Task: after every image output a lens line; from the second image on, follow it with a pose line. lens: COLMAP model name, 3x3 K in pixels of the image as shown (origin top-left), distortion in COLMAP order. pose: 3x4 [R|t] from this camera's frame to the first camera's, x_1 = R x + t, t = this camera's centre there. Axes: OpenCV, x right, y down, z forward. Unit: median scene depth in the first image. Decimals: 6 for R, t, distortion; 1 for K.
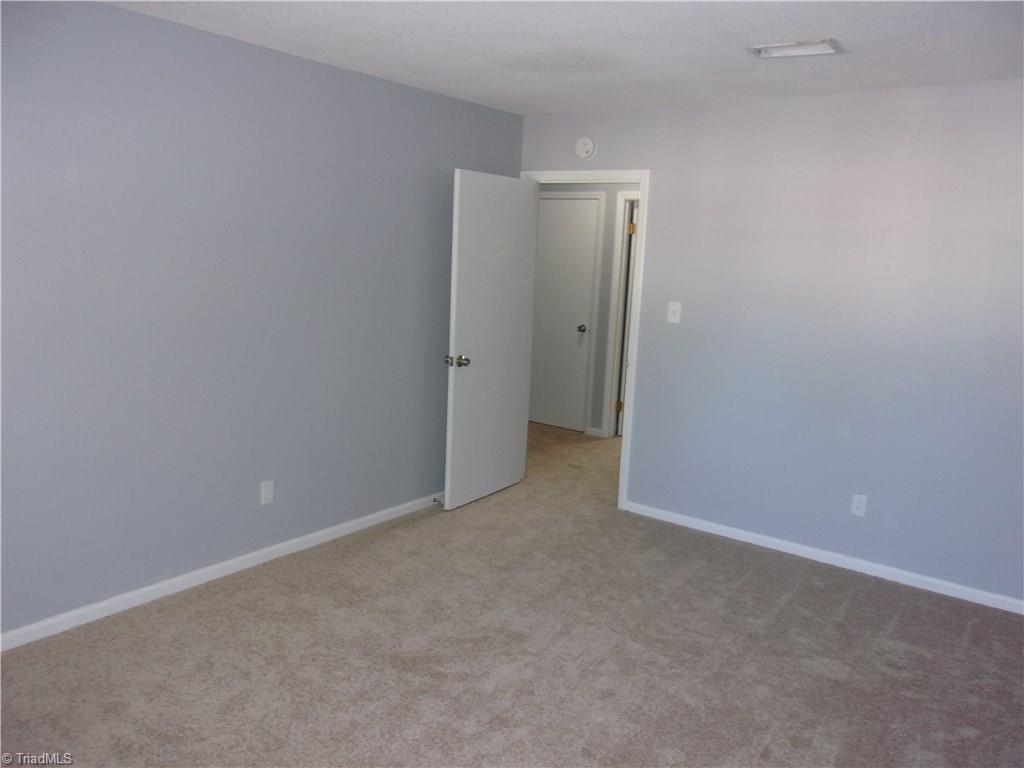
lens RADIAL K [[801.9, 0, 517.8], [0, 801.9, 388.5], [0, 0, 1]] dist [-0.025794, 0.048452]
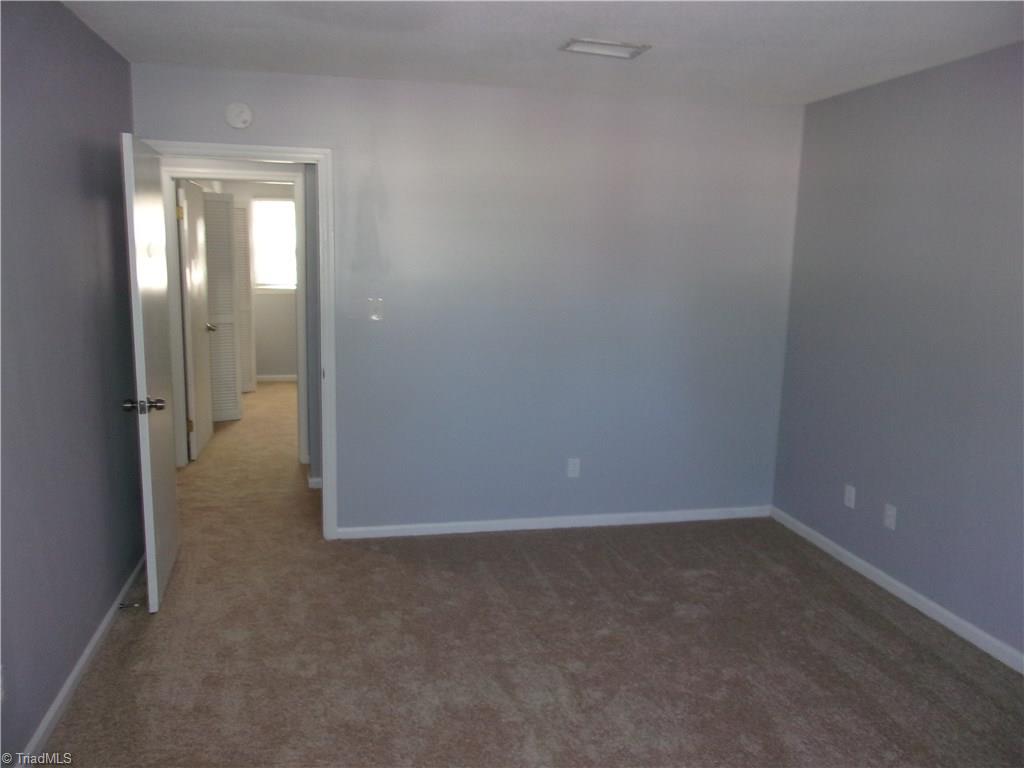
lens RADIAL K [[801.9, 0, 515.5], [0, 801.9, 378.5], [0, 0, 1]] dist [-0.025794, 0.048452]
pose [[0.661091, -0.153224, 0.734493, -0.414068], [0.139637, 0.986949, 0.080207, -0.075245], [-0.737197, 0.049539, 0.673859, 0.303592]]
